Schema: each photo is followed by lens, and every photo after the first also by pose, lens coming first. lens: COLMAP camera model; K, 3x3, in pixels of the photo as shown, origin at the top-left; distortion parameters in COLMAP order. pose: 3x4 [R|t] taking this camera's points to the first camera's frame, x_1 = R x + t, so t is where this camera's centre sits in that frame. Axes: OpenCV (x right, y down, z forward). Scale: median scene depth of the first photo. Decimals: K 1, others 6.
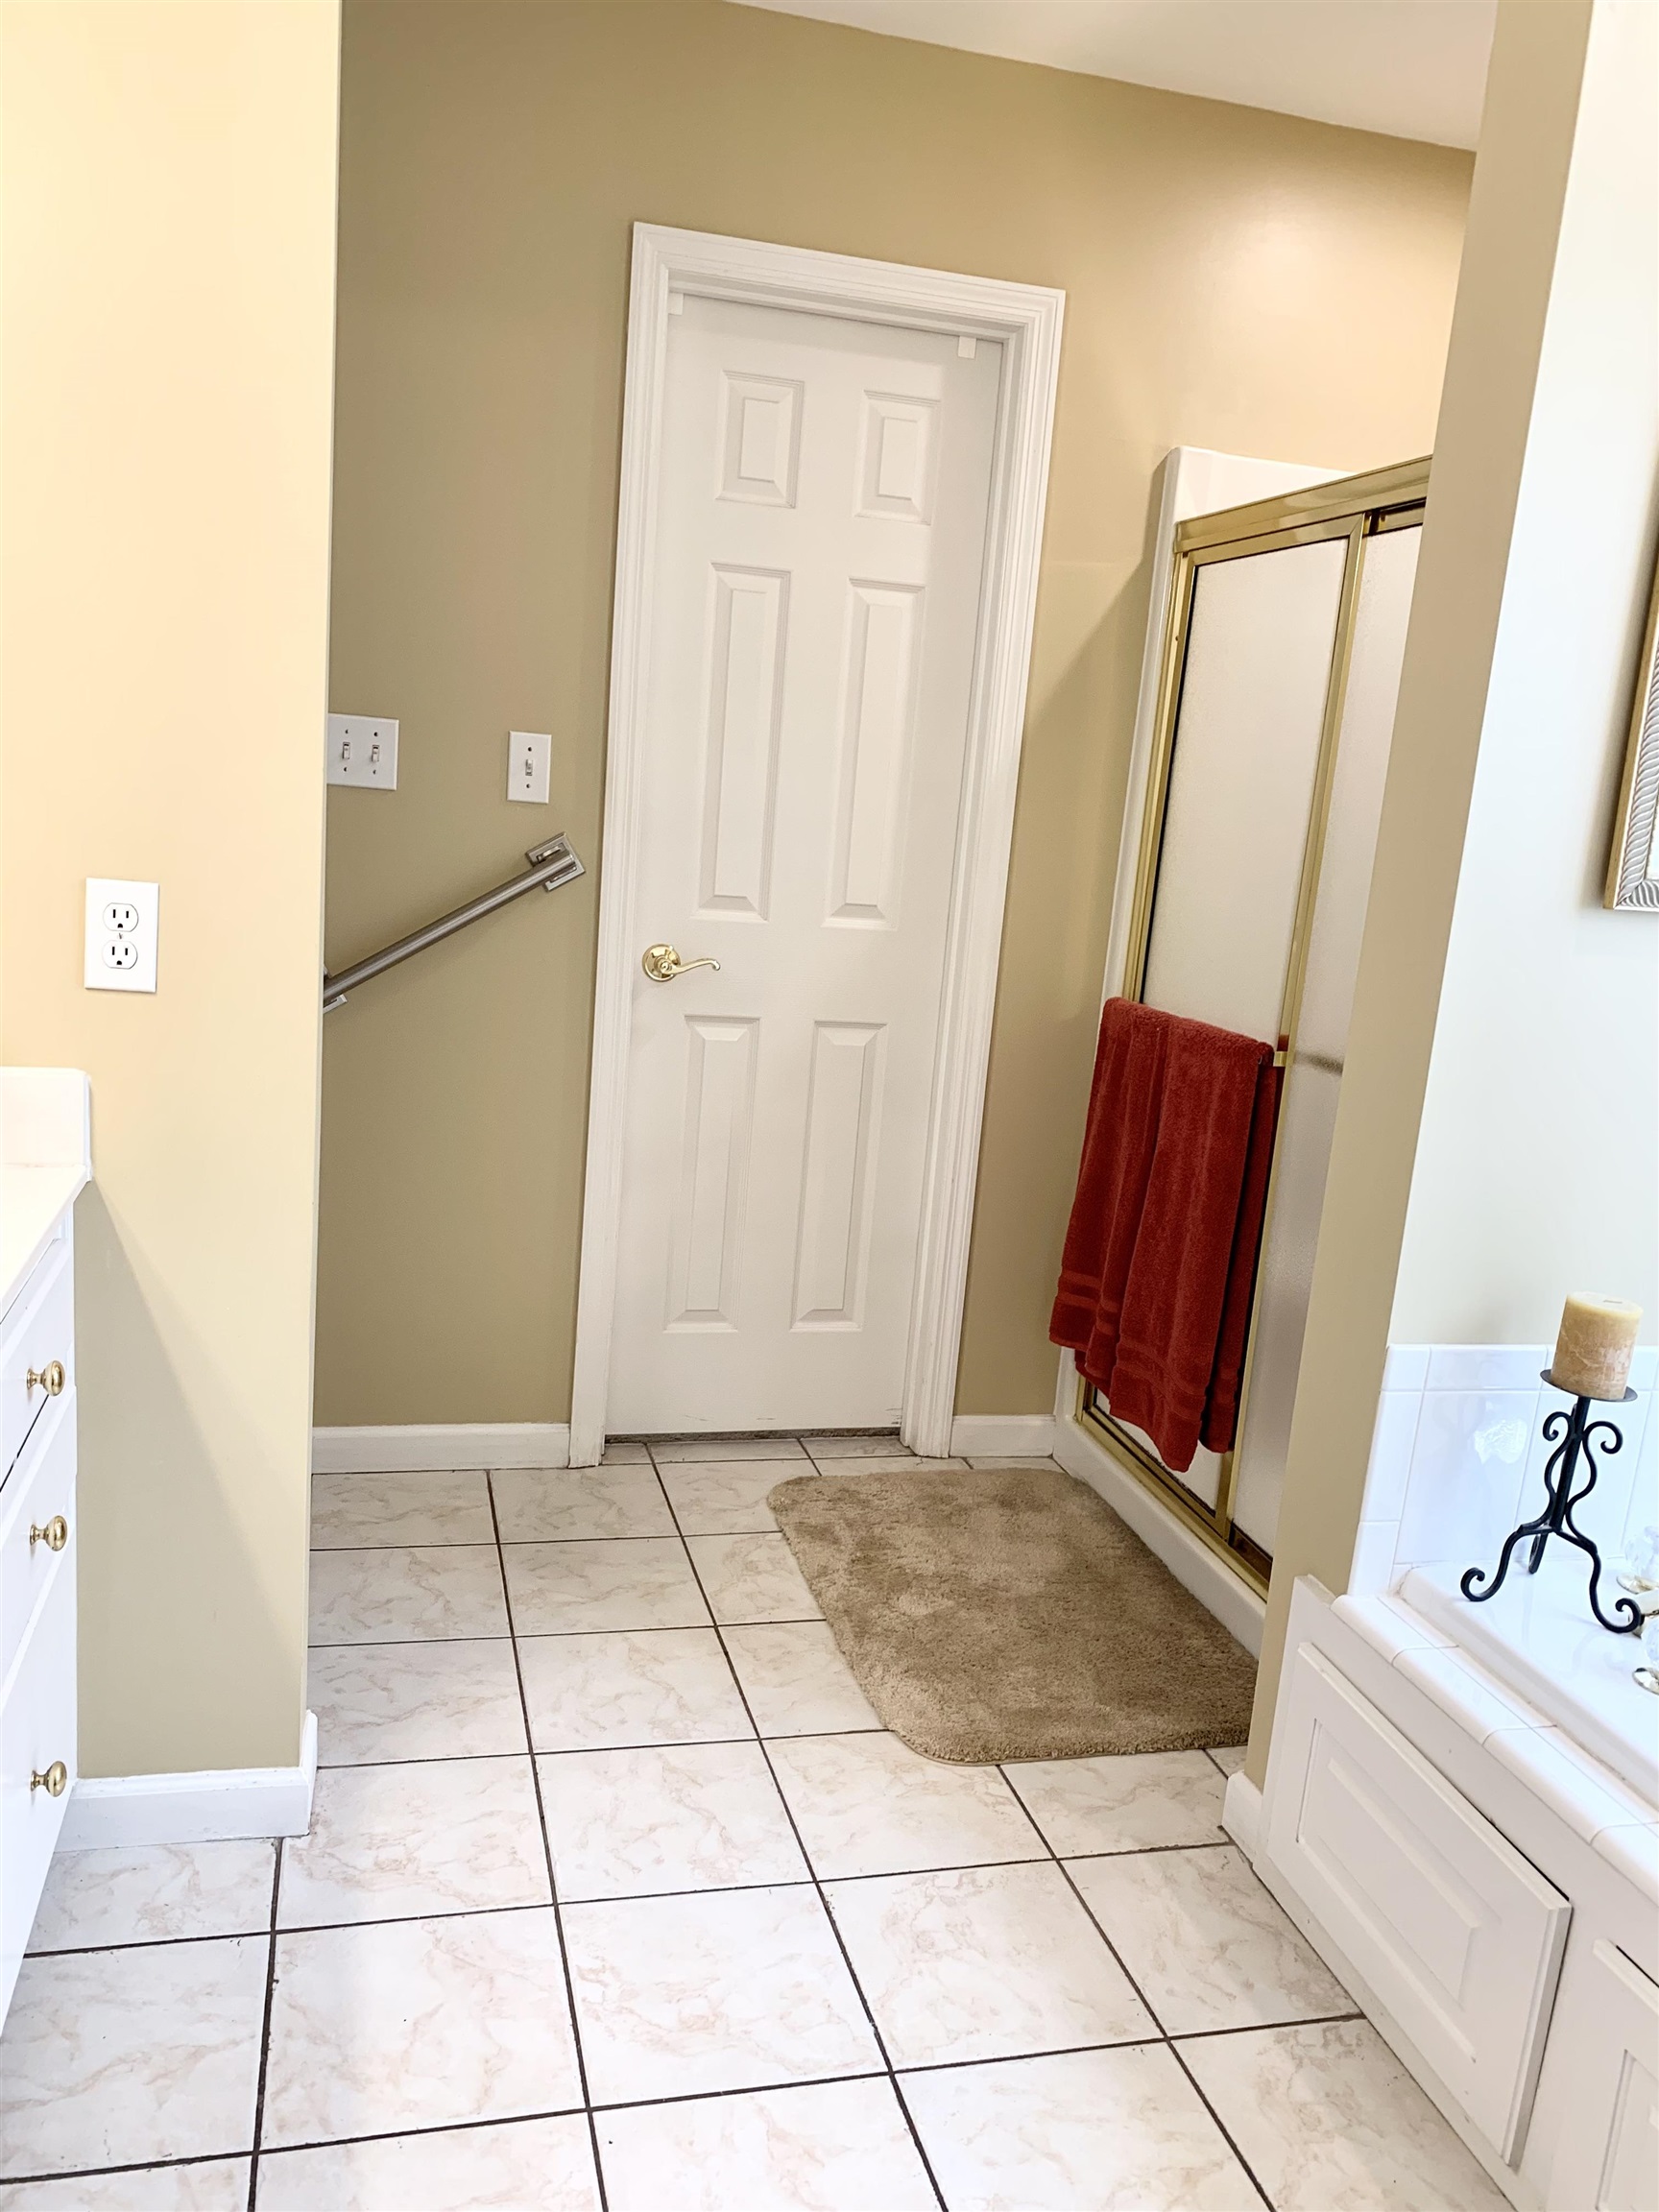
lens RADIAL K [[1682.4, 0, 807.3], [0, 1682.4, 1106.9], [0, 0, 1]] dist [0.024024, -0.027963]
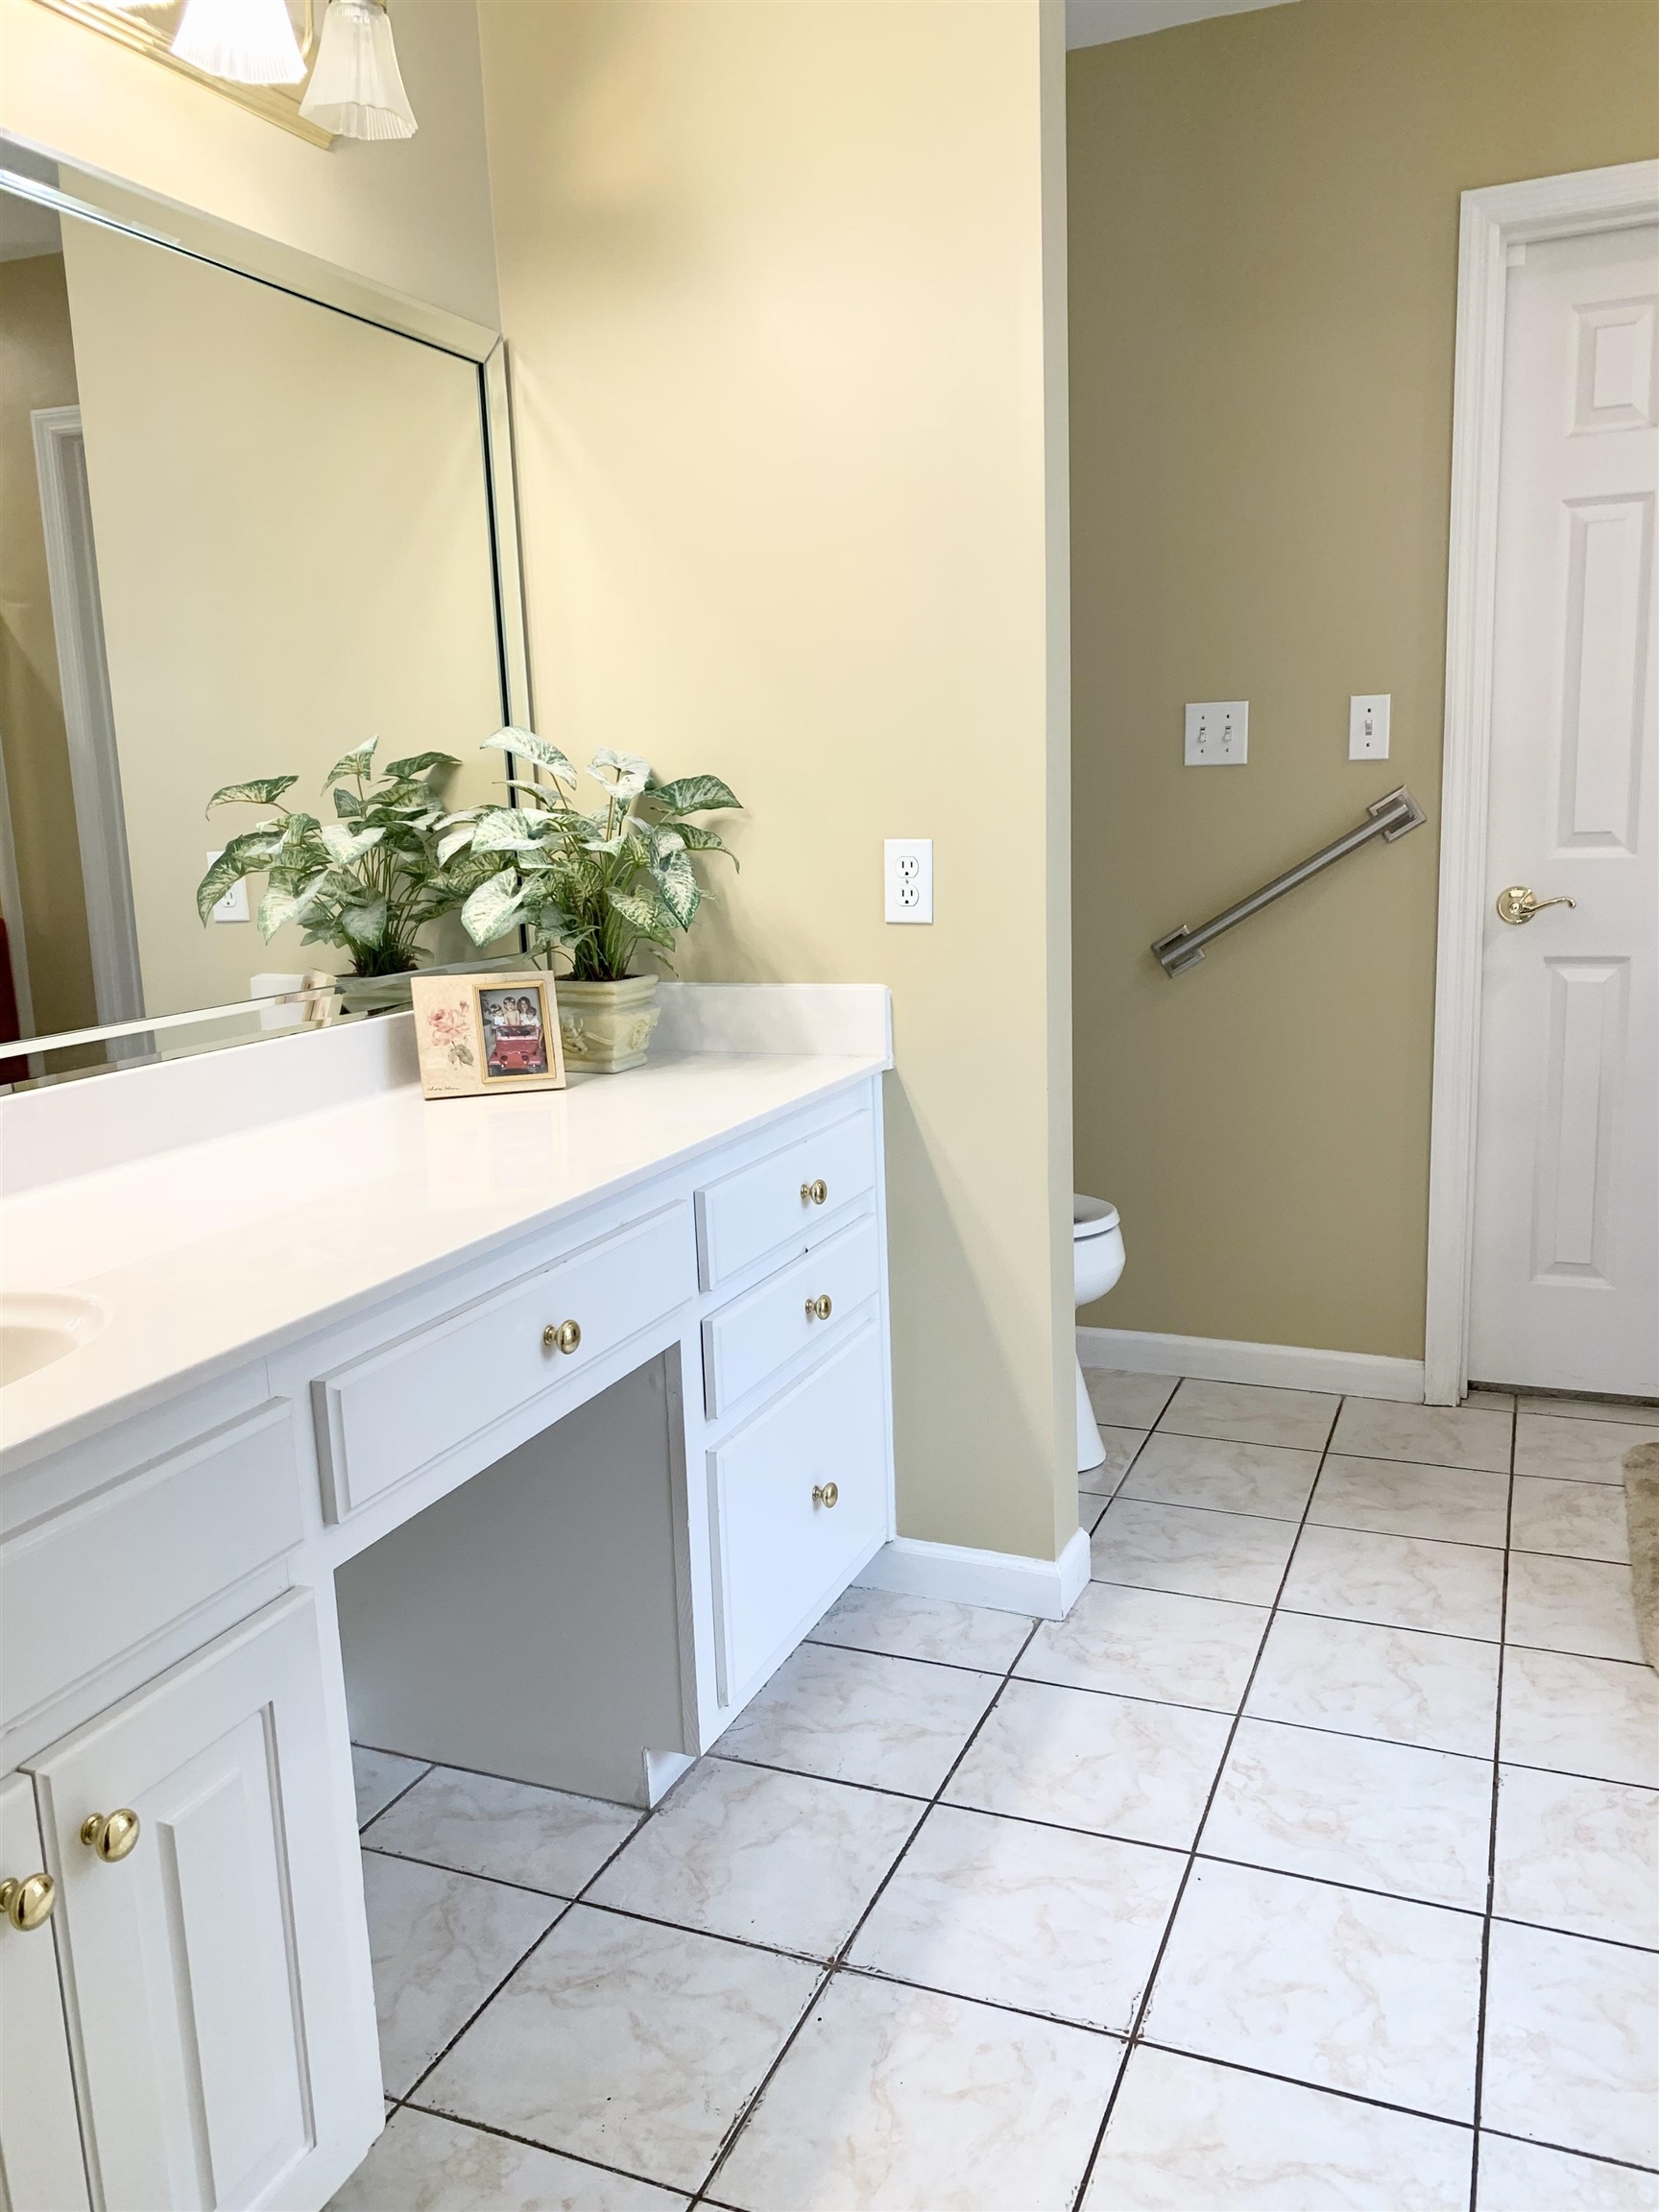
lens RADIAL K [[1682.4, 0, 835.3], [0, 1682.4, 1097.6], [0, 0, 1]] dist [0.024024, -0.027963]
pose [[0.792010, -0.001893, -0.610505, 0.262263], [-0.016733, 0.999552, -0.024808, 0.076494], [0.610279, 0.029864, 0.791624, -0.050796]]
